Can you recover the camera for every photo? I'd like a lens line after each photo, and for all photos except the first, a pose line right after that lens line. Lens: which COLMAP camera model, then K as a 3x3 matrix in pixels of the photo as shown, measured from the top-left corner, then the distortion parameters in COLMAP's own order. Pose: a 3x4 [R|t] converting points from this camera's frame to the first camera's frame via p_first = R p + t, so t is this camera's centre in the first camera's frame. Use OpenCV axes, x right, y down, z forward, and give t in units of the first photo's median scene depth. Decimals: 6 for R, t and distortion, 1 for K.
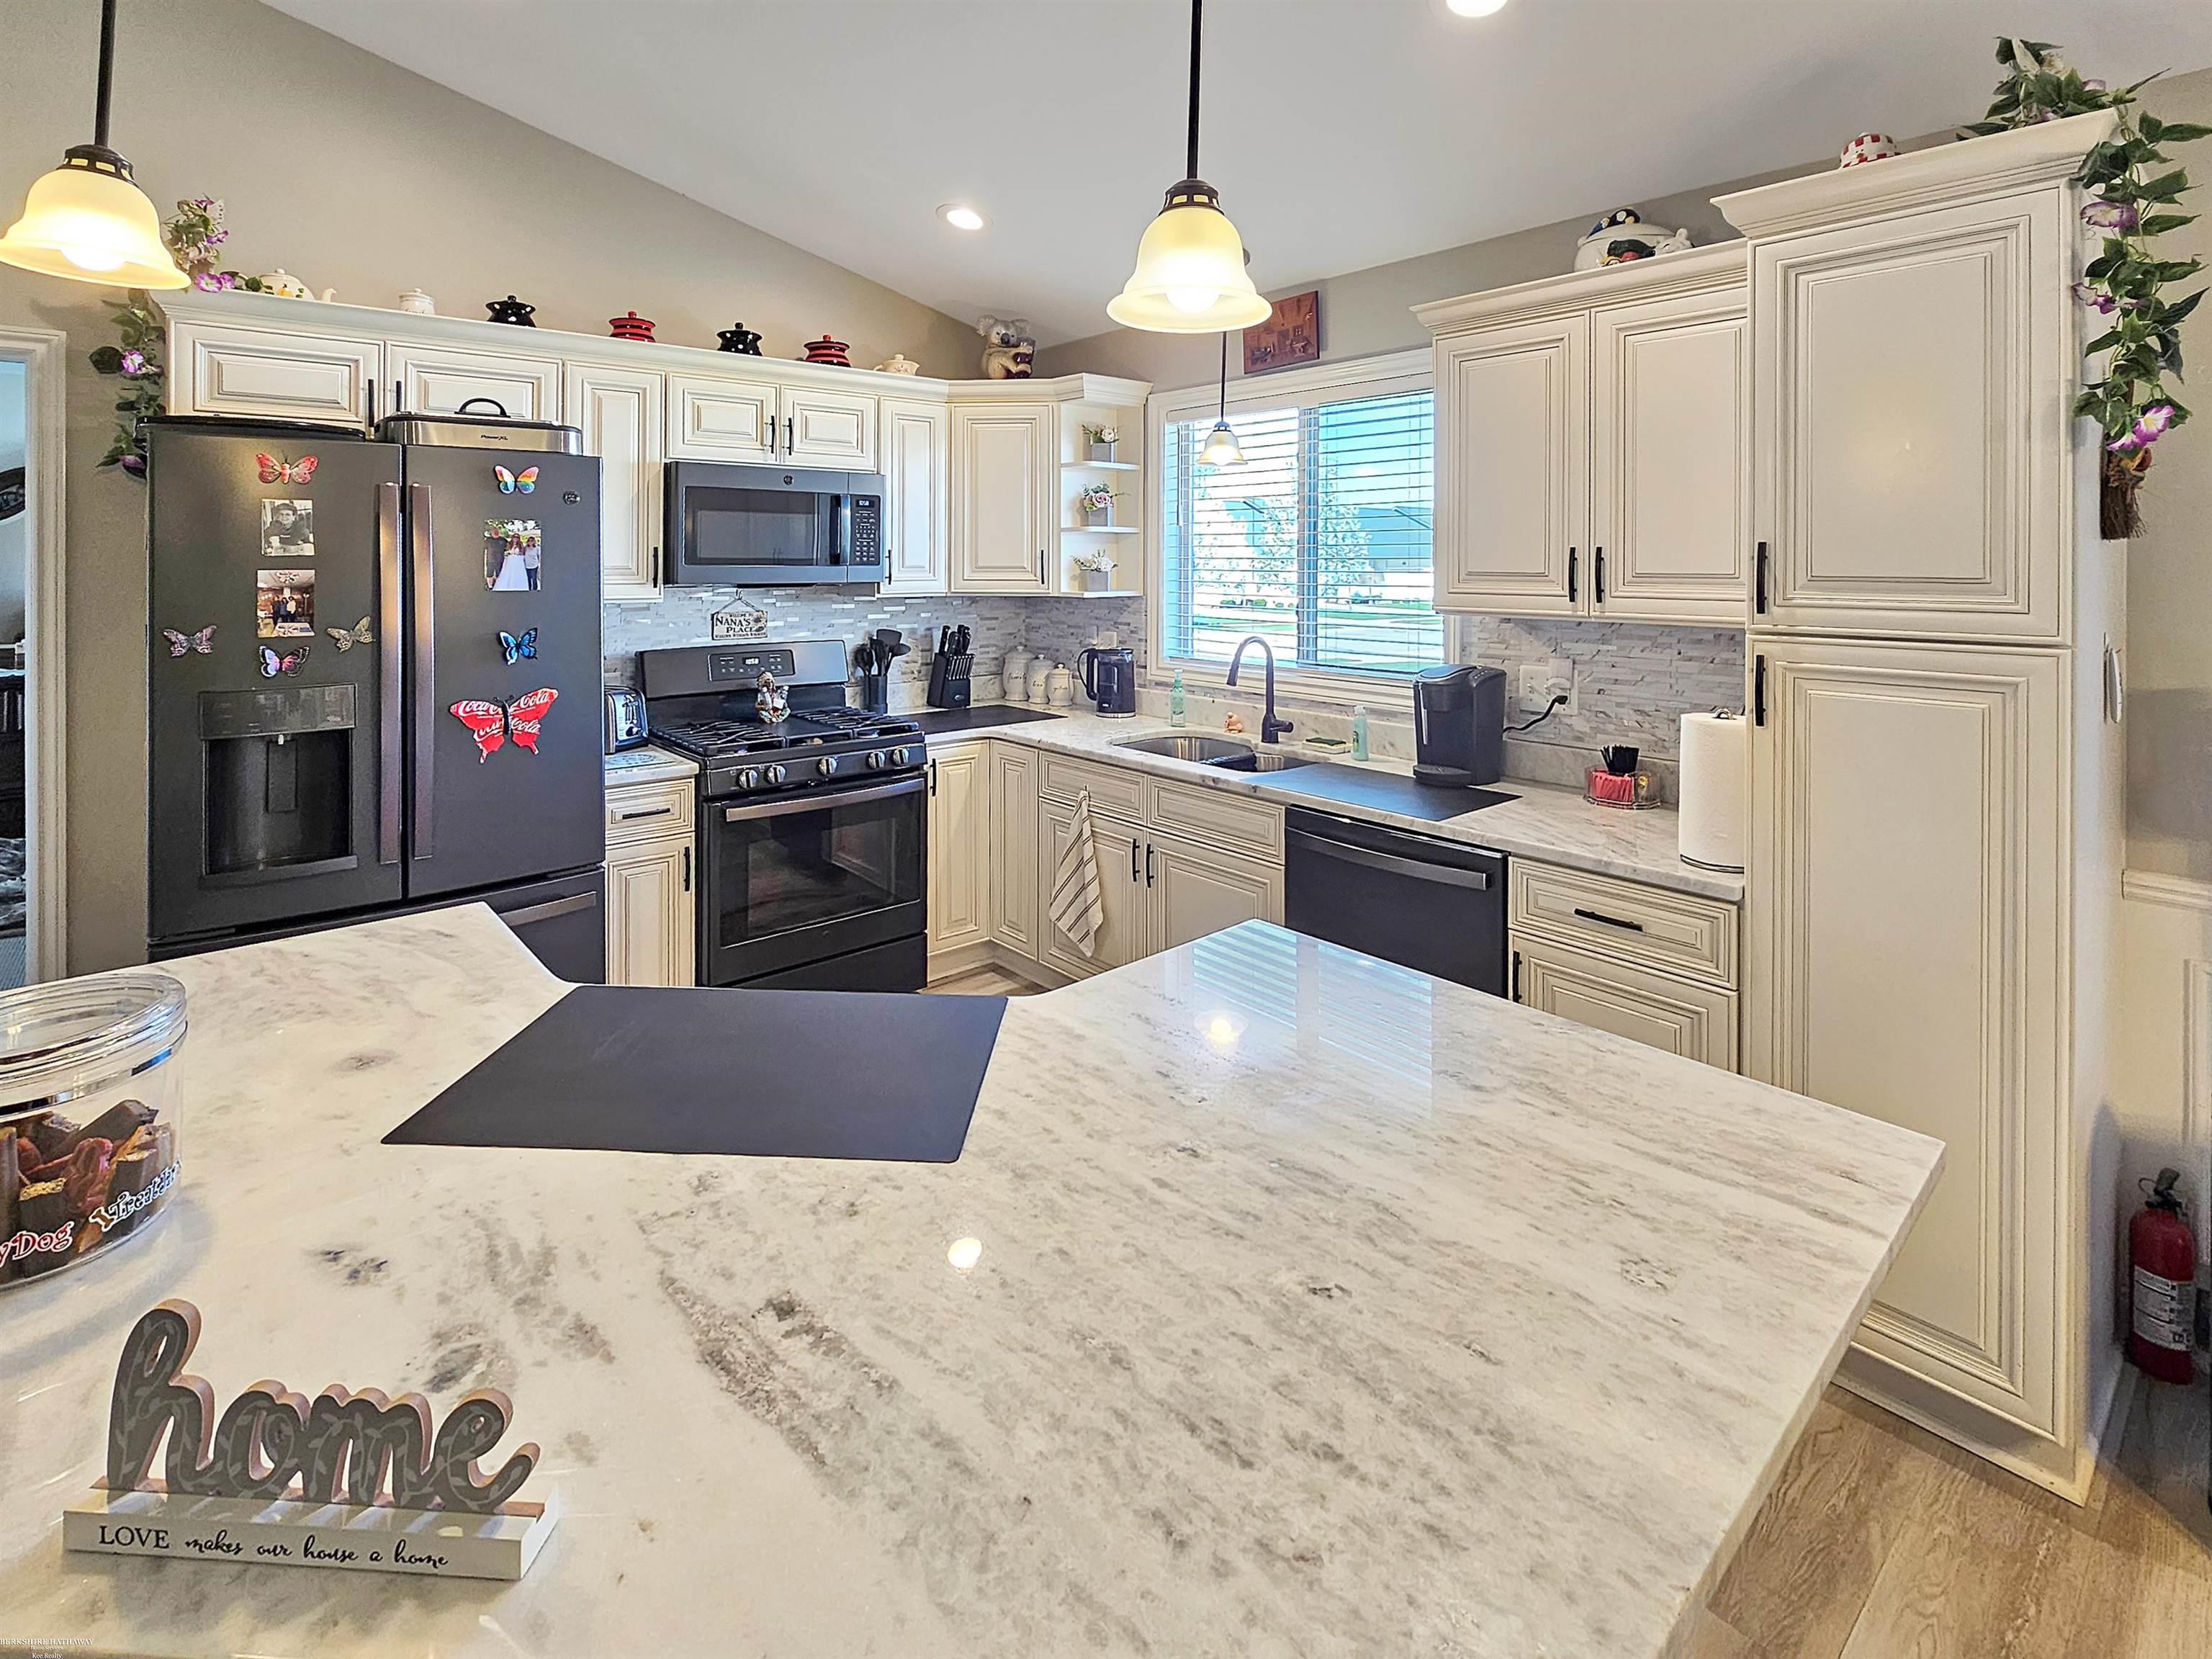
lens RADIAL K [[1035.6, 0, 1066.6], [0, 1035.6, 564.7], [0, 0, 1]] dist [-0.007546, -0.000926]
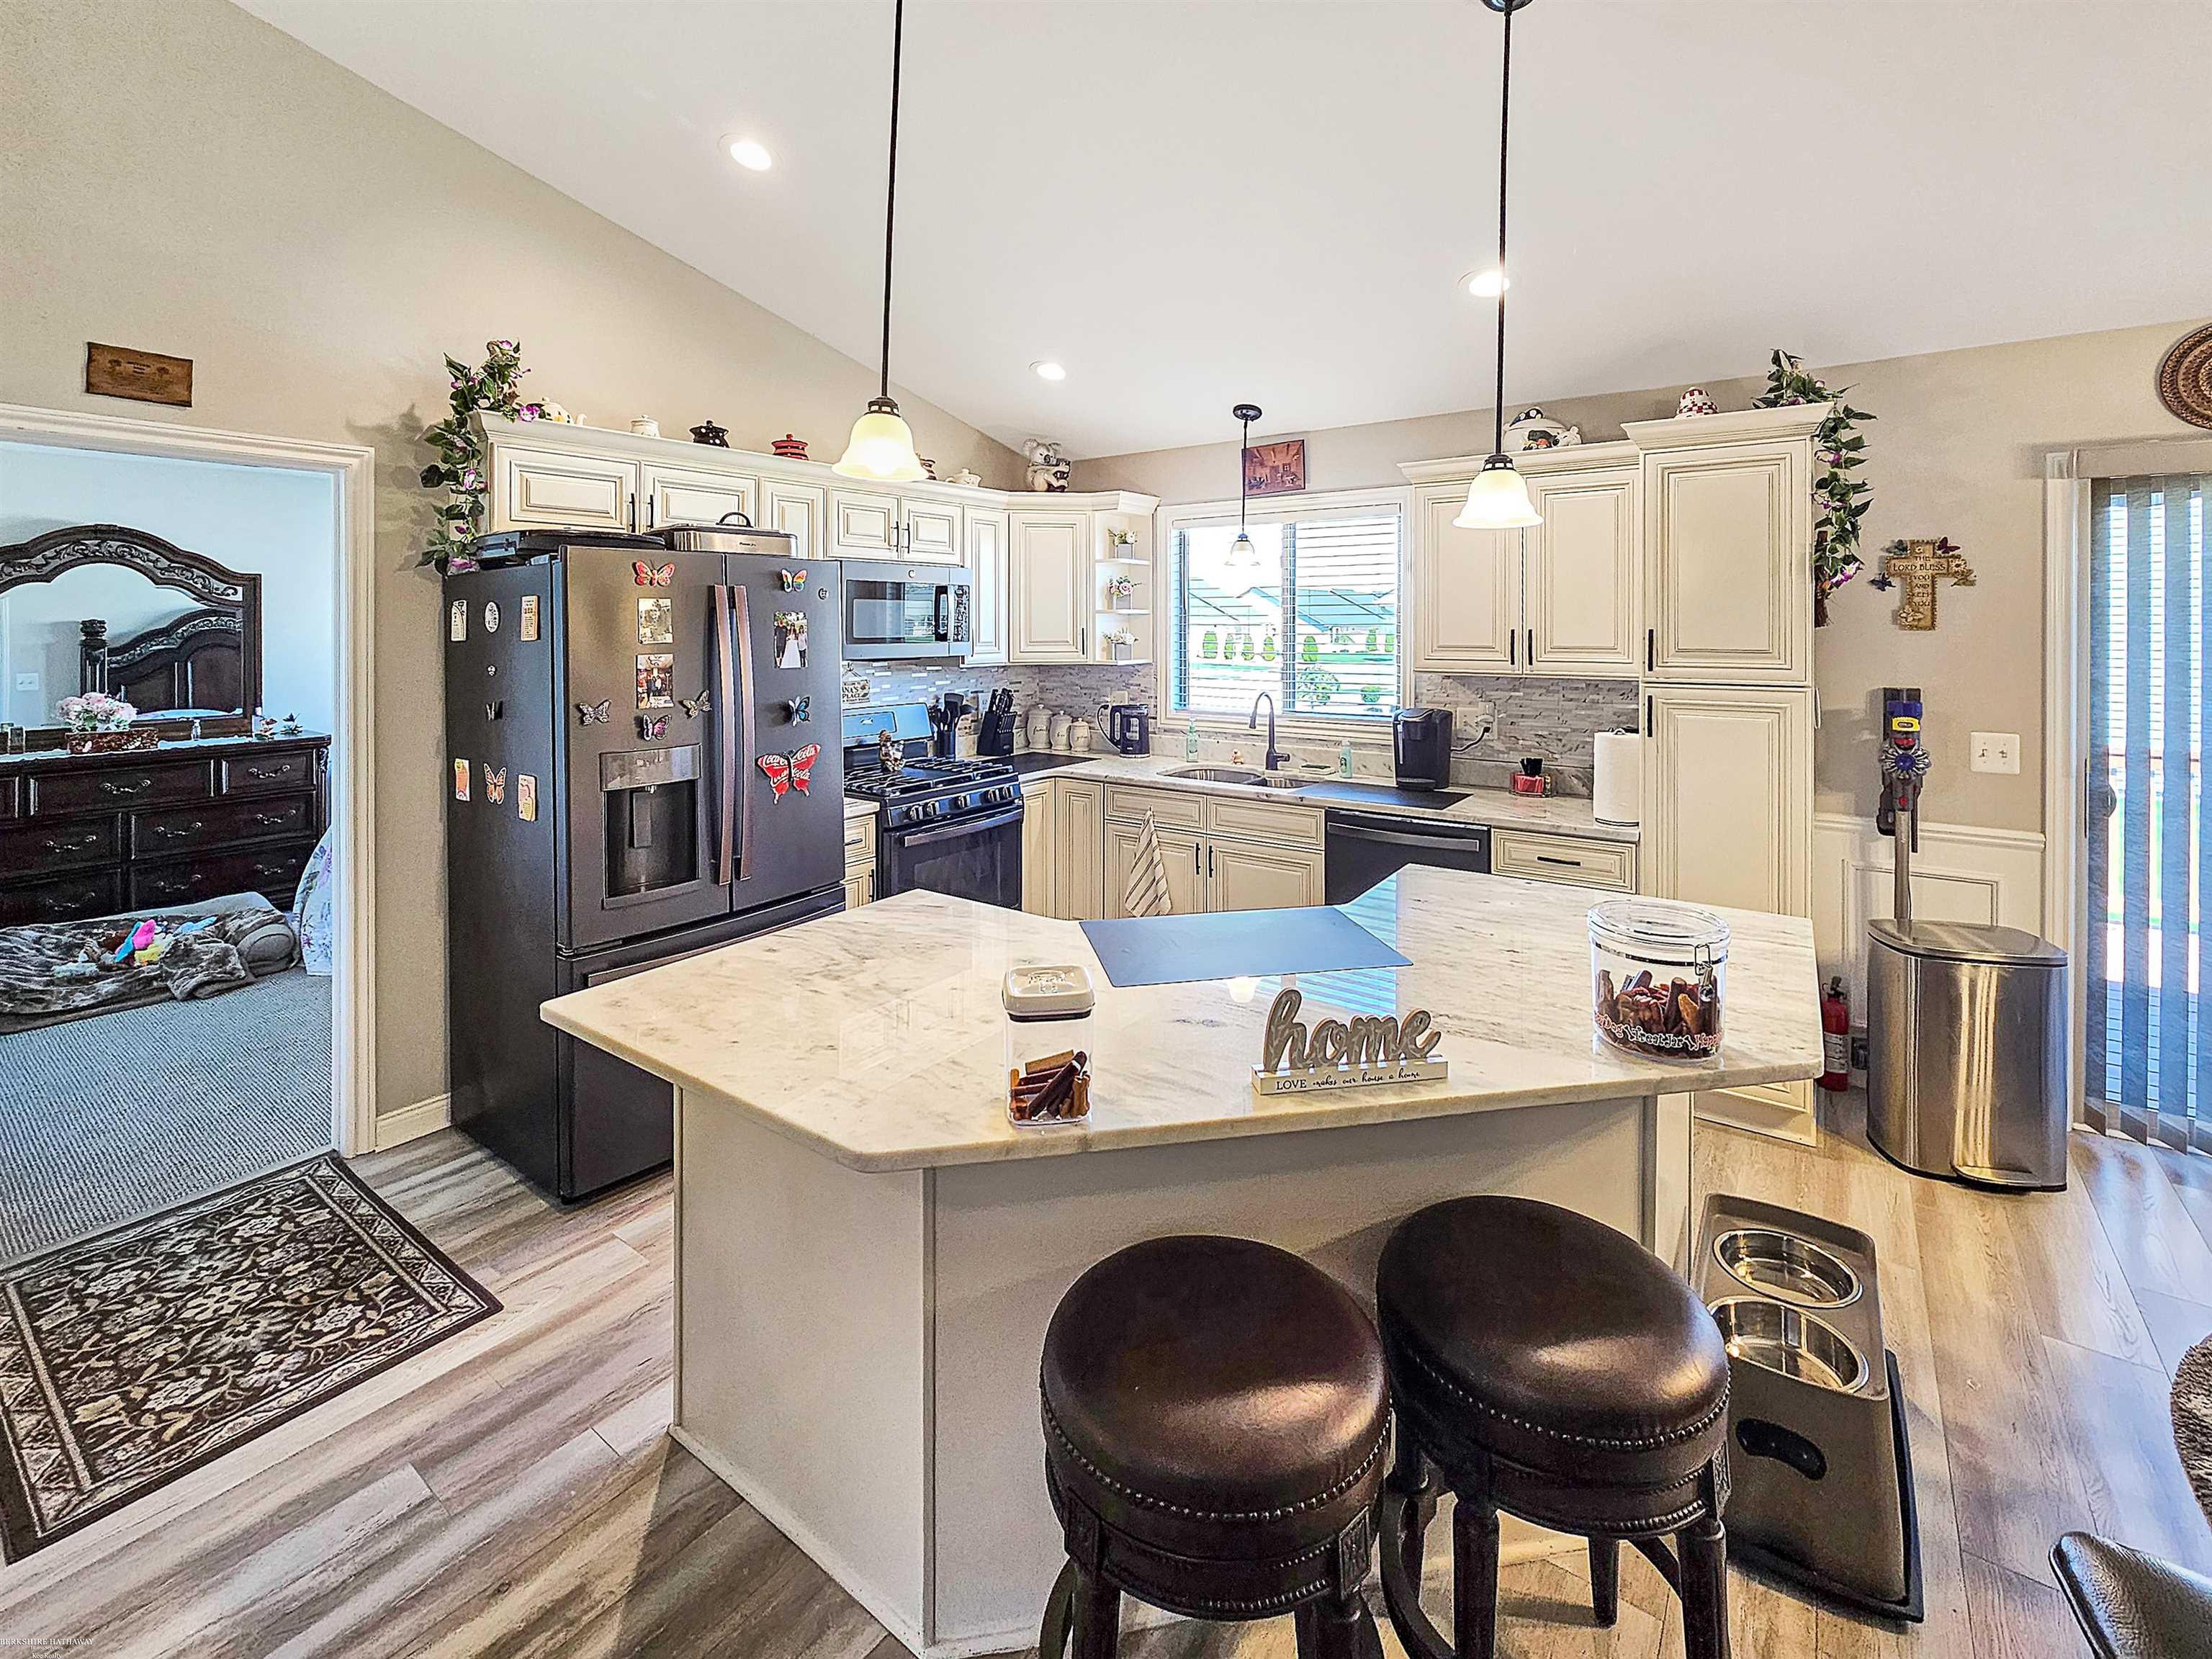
lens RADIAL K [[982.3, 0, 1092.6], [0, 982.3, 628.0], [0, 0, 1]] dist [-0.005509, -0.000521]
pose [[0.969256, -0.005187, 0.246001, -0.436540], [0.005189, 0.999986, 0.000640, -0.020838], [-0.246001, 0.000657, 0.969269, -0.241827]]
